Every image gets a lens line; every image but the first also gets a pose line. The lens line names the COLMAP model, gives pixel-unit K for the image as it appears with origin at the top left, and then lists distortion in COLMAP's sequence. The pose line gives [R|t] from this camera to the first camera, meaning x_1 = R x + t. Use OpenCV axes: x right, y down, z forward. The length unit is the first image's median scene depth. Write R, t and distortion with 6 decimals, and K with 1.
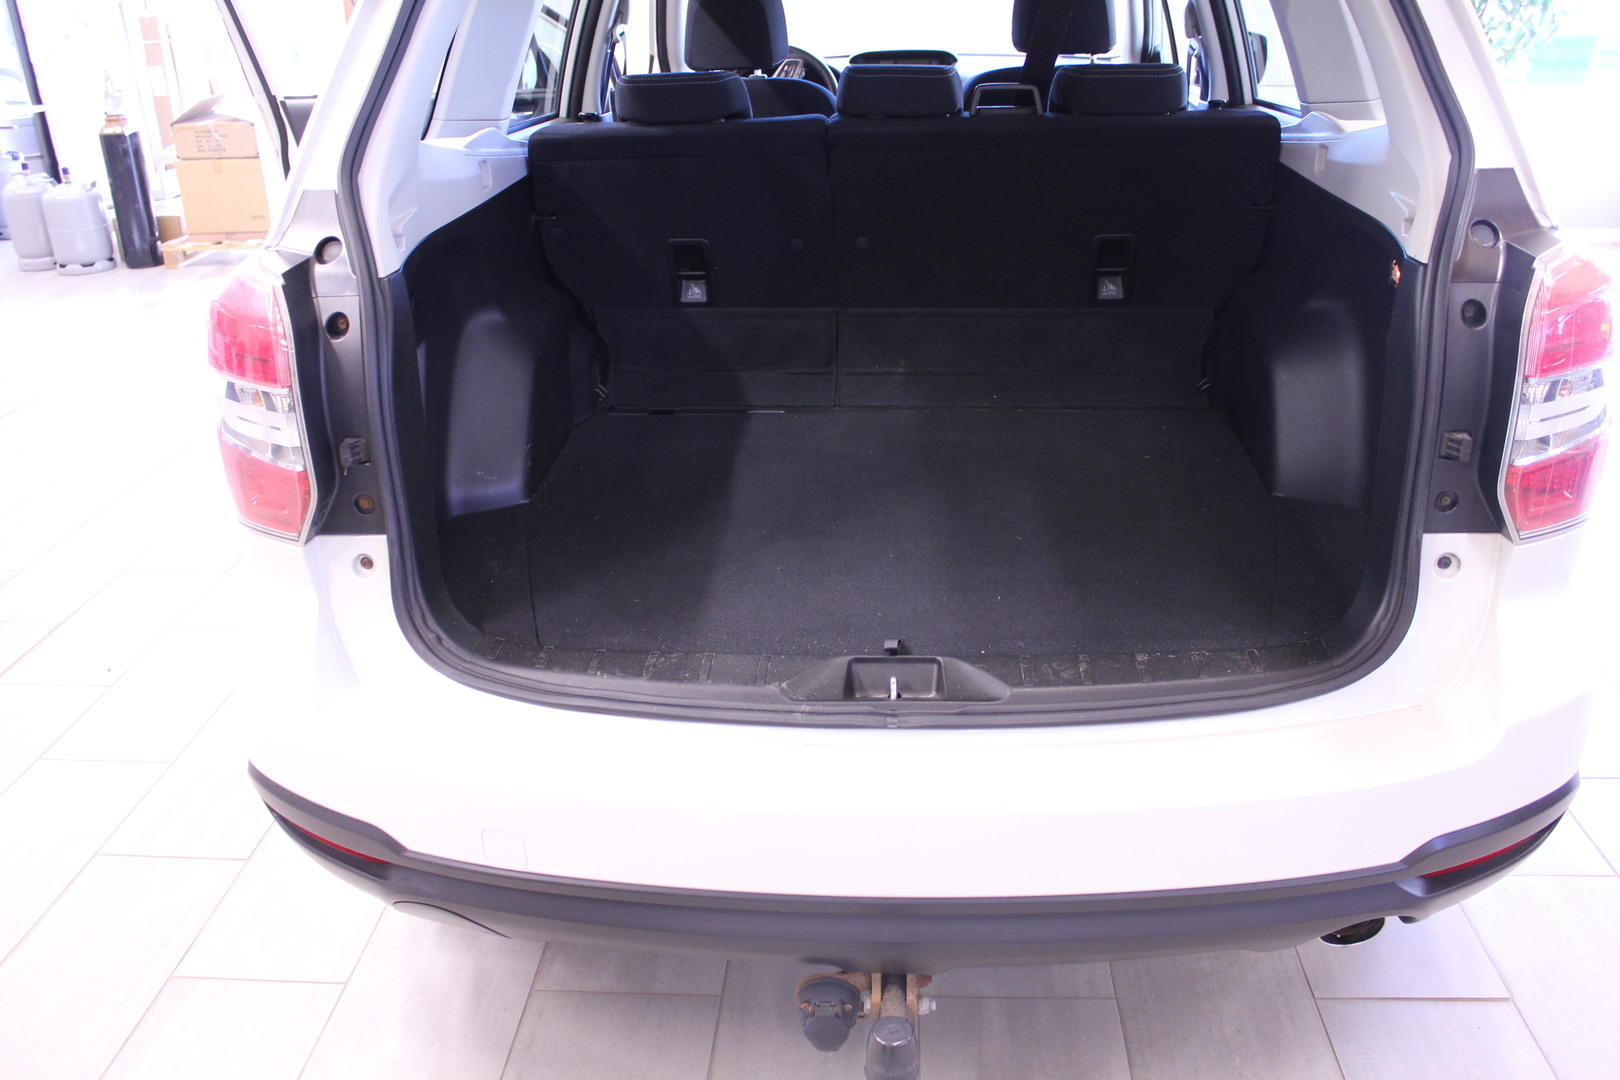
lens RADIAL K [[1379.0, 0, 810.0], [0, 1379.0, 540.0], [0, 0, 1]] dist [-0.159498, 0.144075]
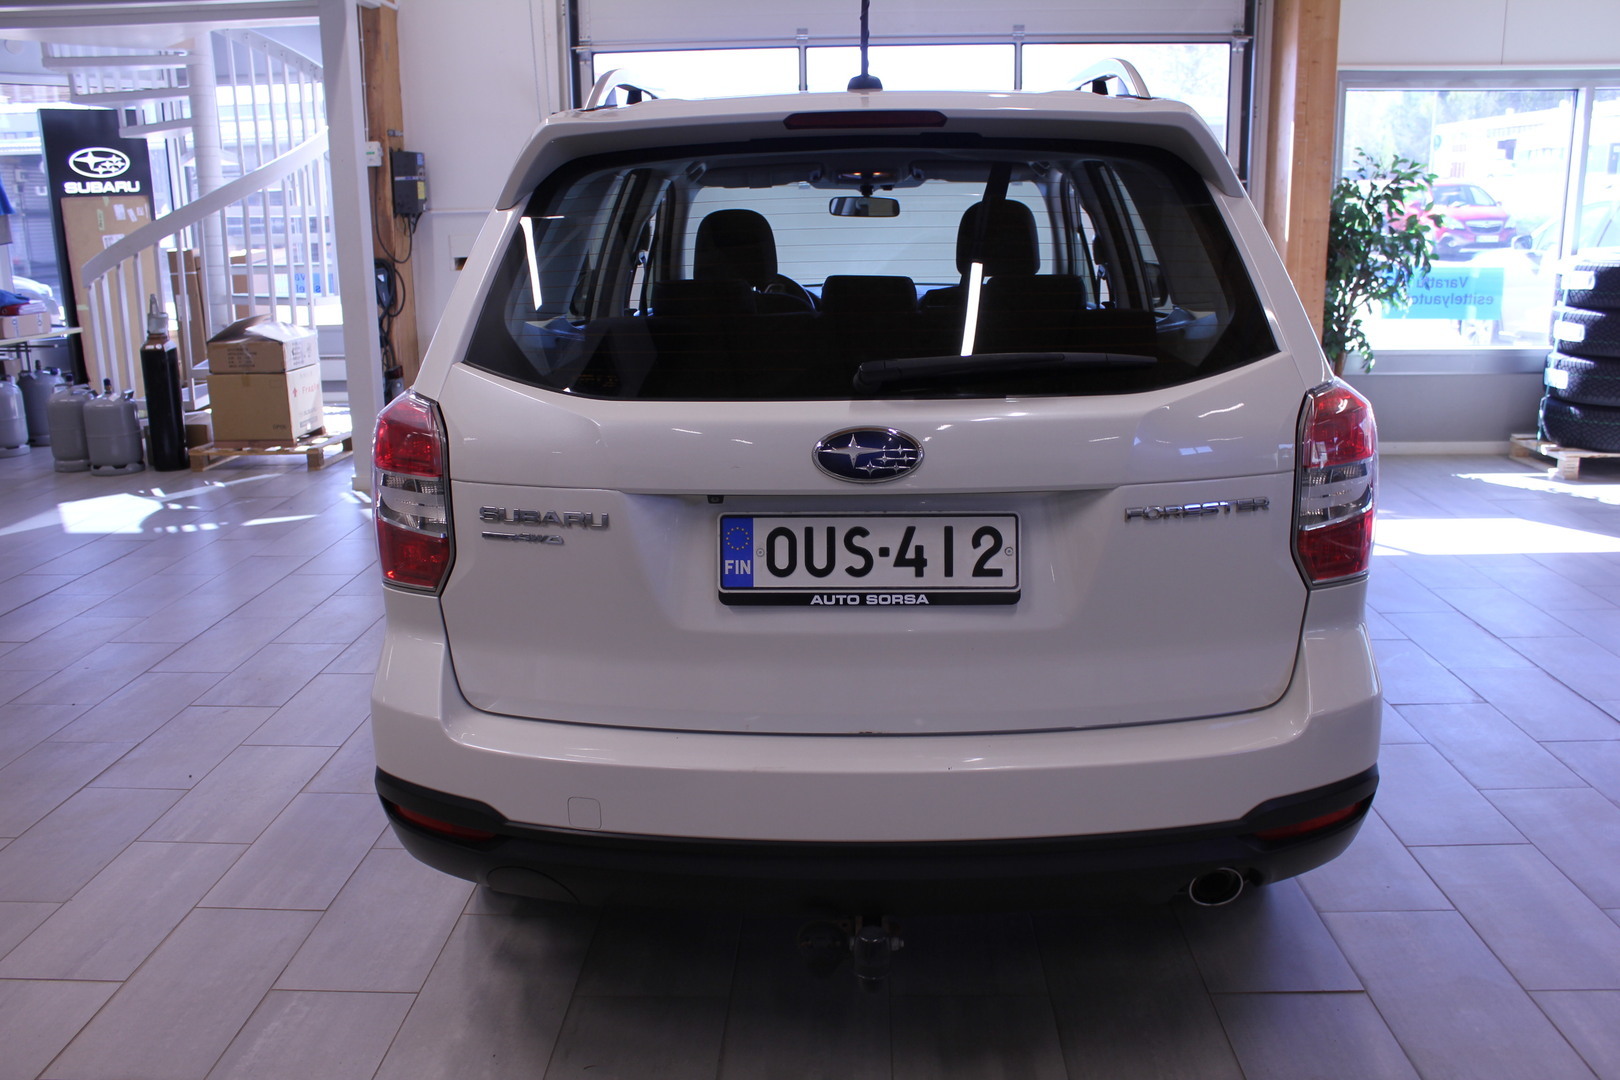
lens RADIAL K [[1379.0, 0, 810.0], [0, 1379.0, 540.0], [0, 0, 1]] dist [-0.159498, 0.144075]
pose [[0.999620, 0.005454, 0.027038, -0.009803], [-0.000700, 0.984952, -0.172826, 0.049146], [-0.027574, 0.172741, 0.984581, -0.099111]]
